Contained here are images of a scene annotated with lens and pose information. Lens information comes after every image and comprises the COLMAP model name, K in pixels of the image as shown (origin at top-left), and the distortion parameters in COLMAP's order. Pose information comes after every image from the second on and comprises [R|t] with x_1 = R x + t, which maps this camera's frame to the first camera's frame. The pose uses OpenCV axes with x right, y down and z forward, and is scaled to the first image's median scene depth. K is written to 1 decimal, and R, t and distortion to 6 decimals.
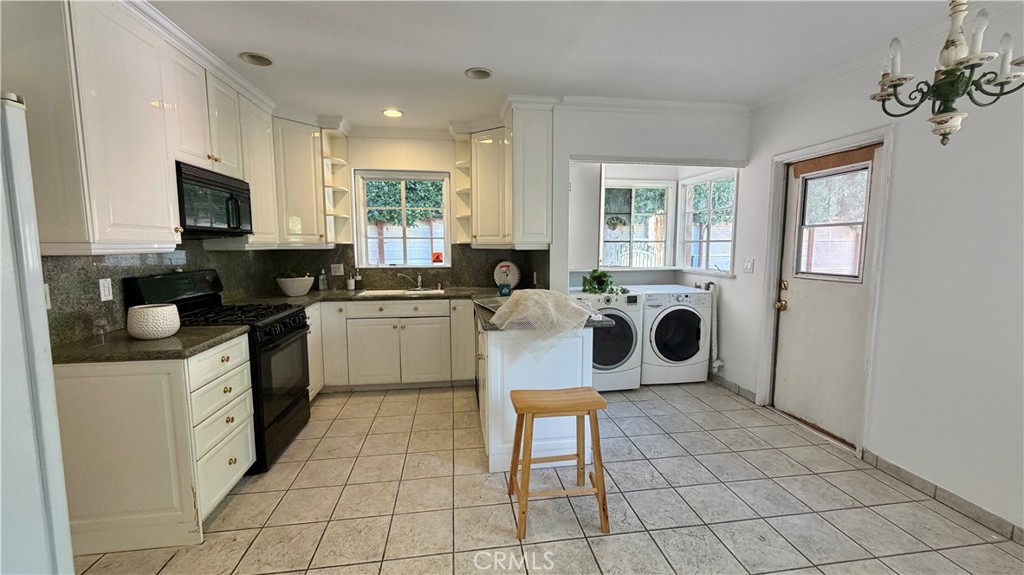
lens RADIAL K [[408.5, 0, 514.5], [0, 408.5, 289.0], [0, 0, 1]] dist [-0.000327, -0.000164]
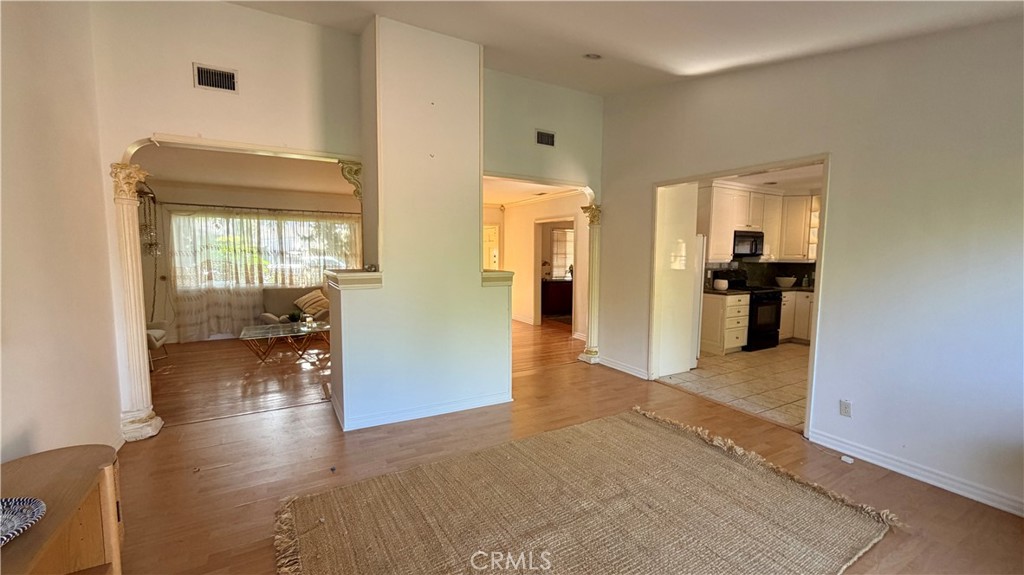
lens RADIAL K [[408.5, 0, 515.8], [0, 408.5, 286.9], [0, 0, 1]] dist [-0.000327, -0.000164]
pose [[0.358184, 0.080833, -0.930145, 0.796533], [-0.111025, 0.992864, 0.043529, 0.074016], [0.927026, 0.087678, 0.364602, -0.865285]]
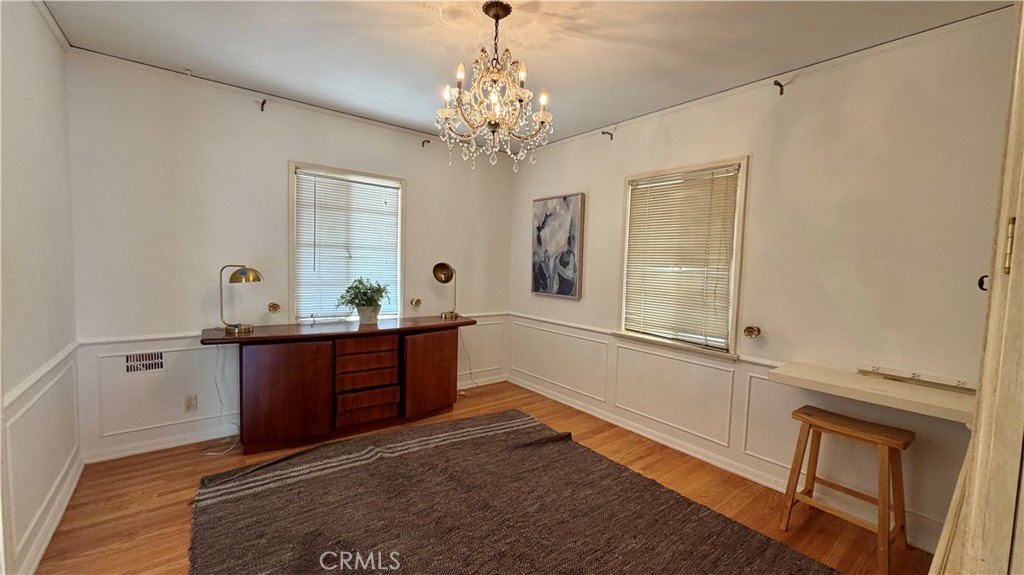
lens RADIAL K [[408.5, 0, 510.5], [0, 408.5, 287.8], [0, 0, 1]] dist [-0.000327, -0.000164]
pose [[0.489219, 0.068375, -0.869477, -0.711533], [-0.126496, 0.991944, 0.006831, -0.028564], [0.862939, 0.106644, 0.493927, 0.338814]]
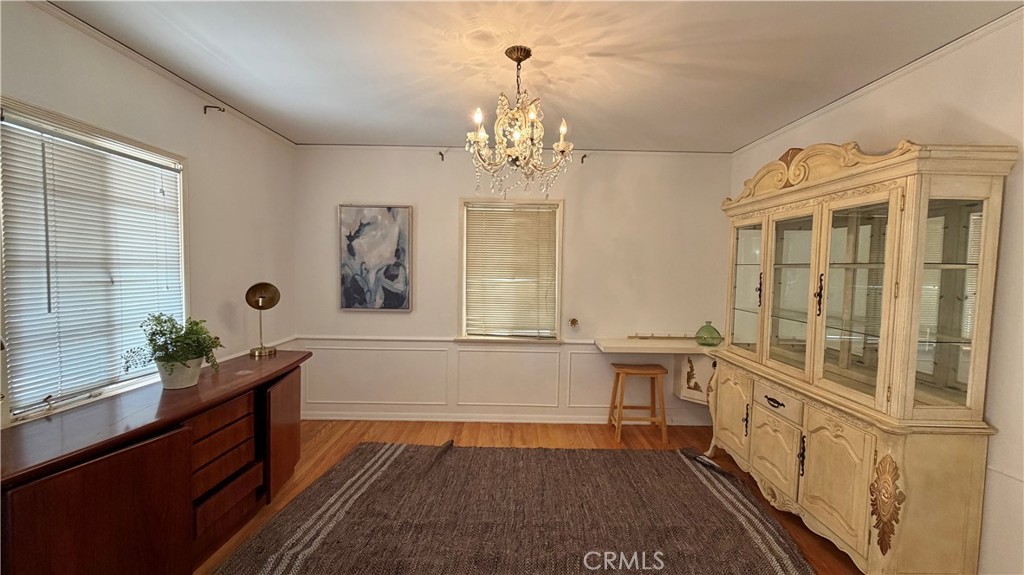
lens RADIAL K [[408.5, 0, 517.0], [0, 408.5, 287.4], [0, 0, 1]] dist [-0.000327, -0.000164]
pose [[0.988737, 0.022015, -0.148038, -1.113777], [-0.031369, 0.997635, -0.061155, -0.021444], [0.146342, 0.065110, 0.987089, 0.009597]]
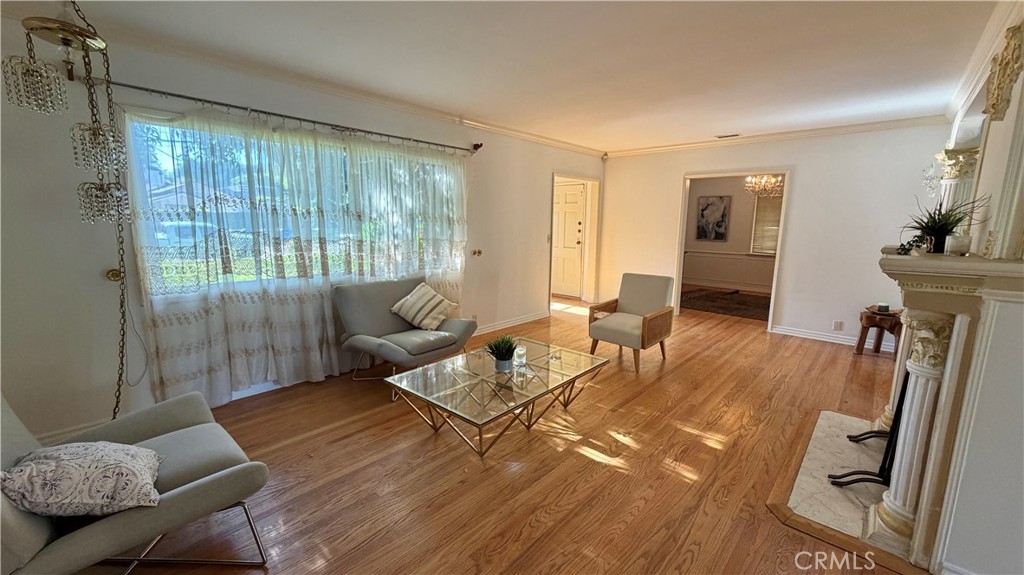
lens RADIAL K [[408.5, 0, 516.3], [0, 408.5, 287.1], [0, 0, 1]] dist [-0.000327, -0.000164]
pose [[0.634668, 0.130822, -0.761631, -0.417579], [-0.099460, 0.991198, 0.087373, 0.172940], [0.766357, 0.020299, 0.642094, -1.565120]]
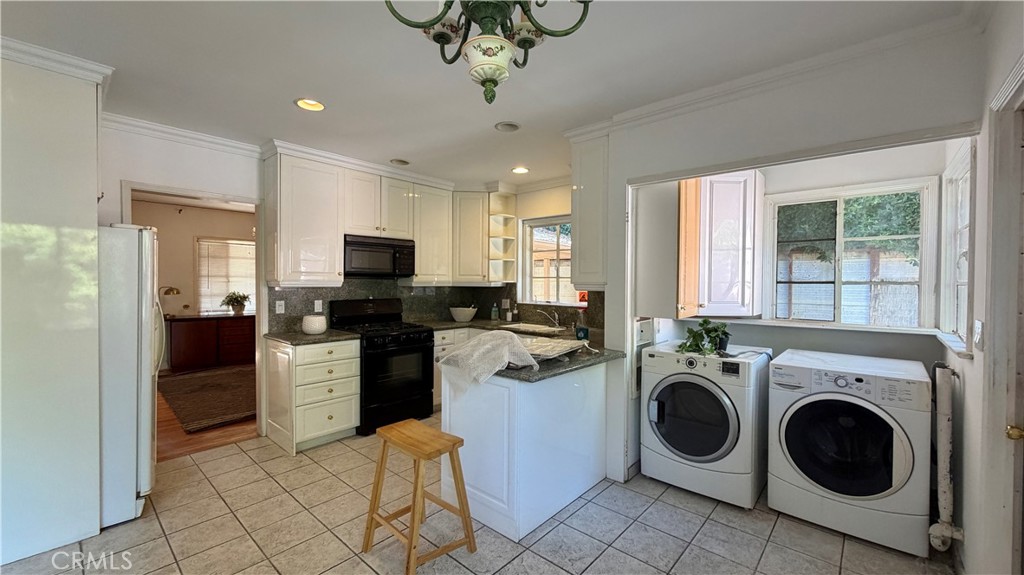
lens RADIAL K [[408.5, 0, 514.4], [0, 408.5, 288.3], [0, 0, 1]] dist [-0.000327, -0.000164]
pose [[0.638969, 0.018824, -0.769002, 0.588976], [-0.092488, 0.994328, -0.052510, -0.037100], [0.763652, 0.104676, 0.637086, 0.287245]]
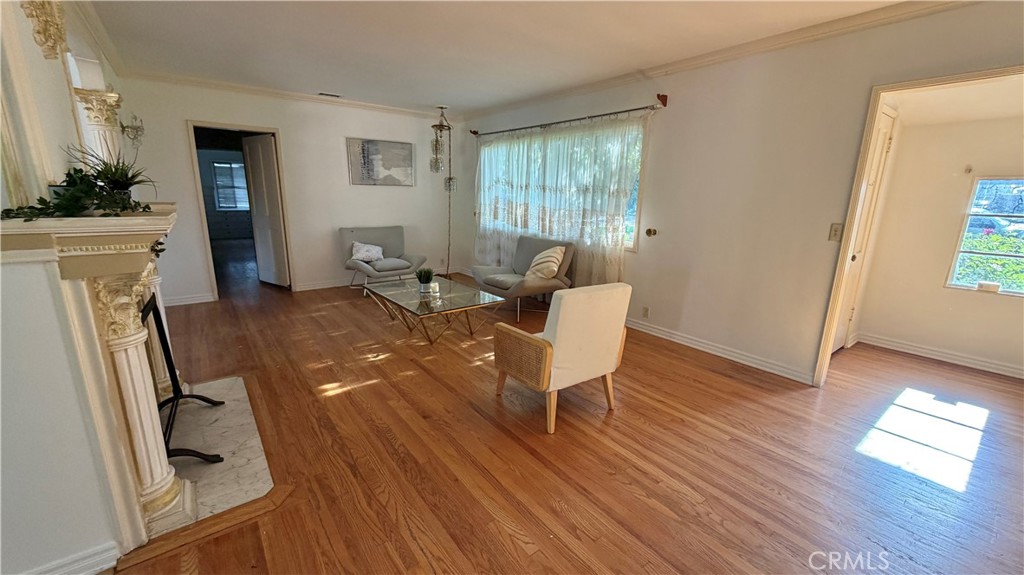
lens RADIAL K [[408.5, 0, 513.3], [0, 408.5, 288.8], [0, 0, 1]] dist [-0.000327, -0.000164]
pose [[-0.871398, 0.095231, -0.481245, -0.673291], [-0.075889, 0.943002, 0.324018, 0.000679], [0.484672, 0.318870, -0.814503, 0.000506]]
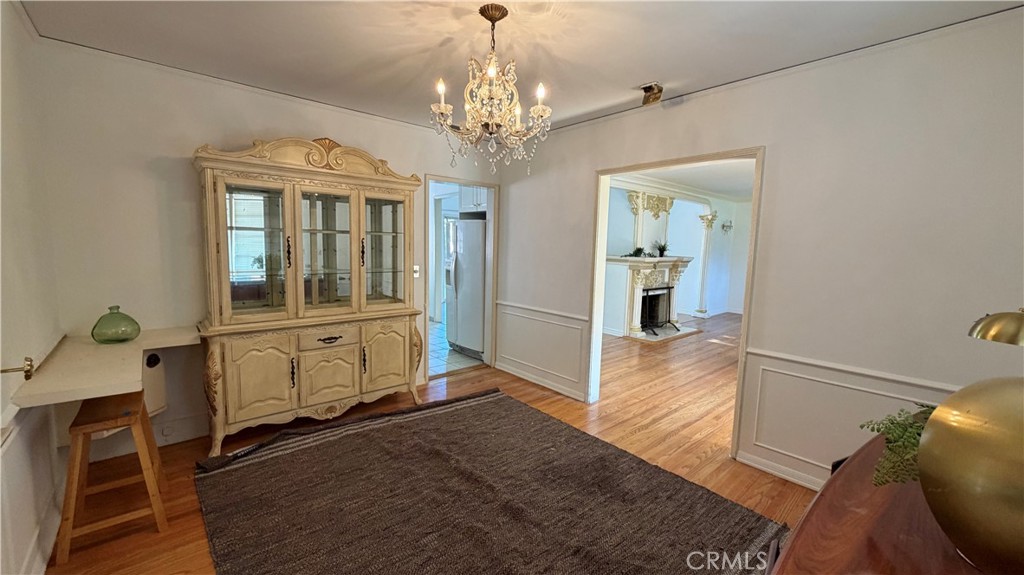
lens RADIAL K [[408.5, 0, 512.3], [0, 408.5, 285.3], [0, 0, 1]] dist [-0.000327, -0.000164]
pose [[-0.533206, -0.103000, 0.839692, -1.690812], [0.066986, 0.984304, 0.163275, -0.111522], [-0.843329, 0.143307, -0.517937, 0.838575]]
